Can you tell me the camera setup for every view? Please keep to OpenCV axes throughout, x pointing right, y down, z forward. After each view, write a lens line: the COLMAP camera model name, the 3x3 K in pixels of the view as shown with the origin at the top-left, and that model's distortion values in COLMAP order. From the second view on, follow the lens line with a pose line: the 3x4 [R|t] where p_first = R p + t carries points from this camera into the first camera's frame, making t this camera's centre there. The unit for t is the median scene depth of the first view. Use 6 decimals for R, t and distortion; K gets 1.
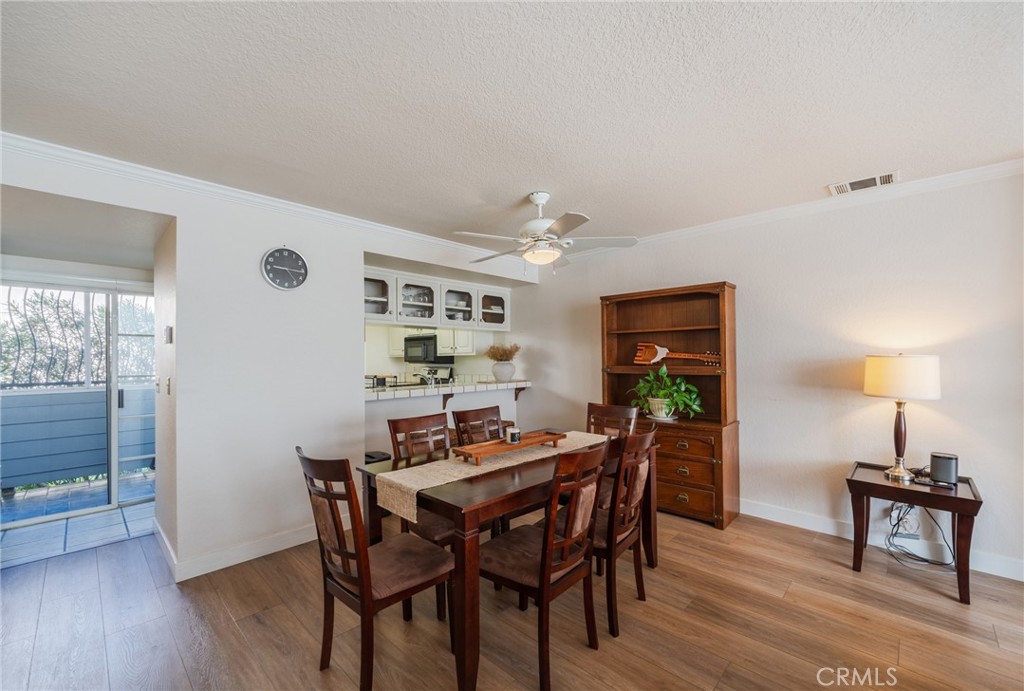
lens RADIAL K [[420.0, 0, 508.5], [0, 420.0, 356.2], [0, 0, 1]] dist [-0.002333, -0.000436]
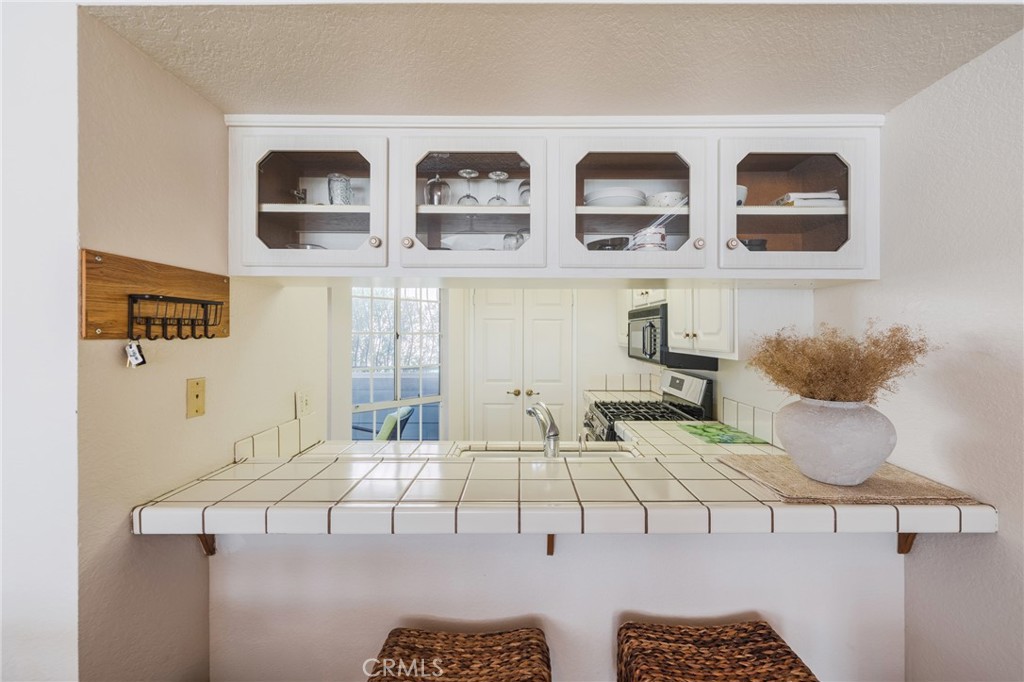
lens RADIAL K [[420.0, 0, 516.4], [0, 420.0, 334.1], [0, 0, 1]] dist [-0.002333, -0.000436]
pose [[0.706967, 0.015833, -0.707069, 0.040163], [-0.006809, 0.999855, 0.015581, -0.036898], [0.707214, -0.006201, 0.706973, 0.884237]]
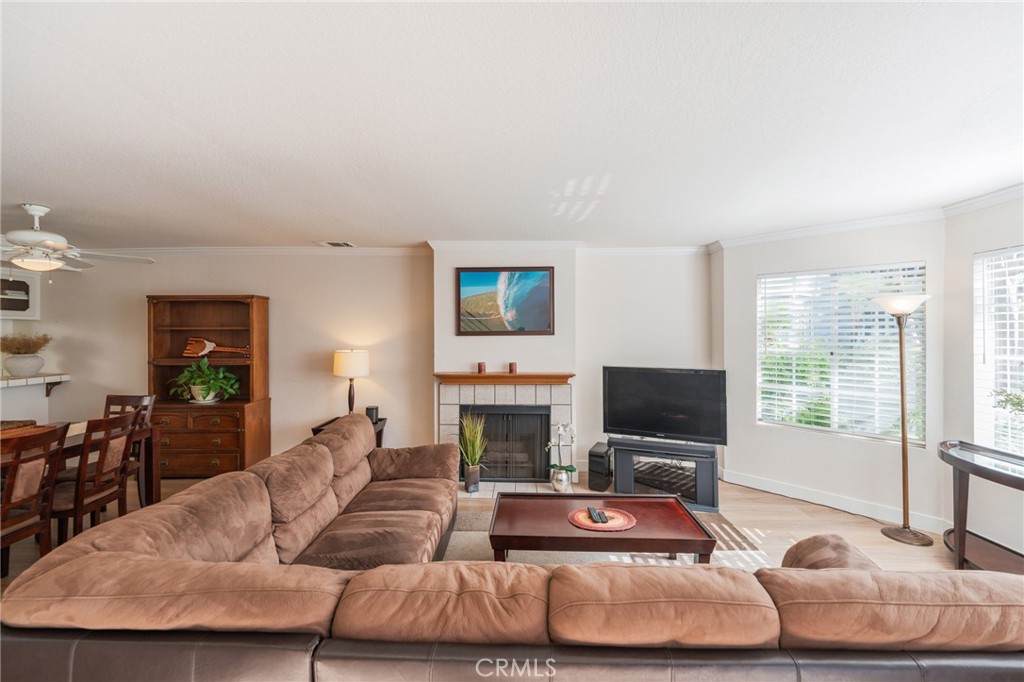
lens RADIAL K [[420.0, 0, 518.8], [0, 420.0, 333.7], [0, 0, 1]] dist [-0.002333, -0.000436]
pose [[0.727176, 0.008693, 0.686396, 0.182156], [-0.009979, 0.999948, -0.002092, -0.051506], [-0.686379, -0.005328, 0.727225, -0.474525]]
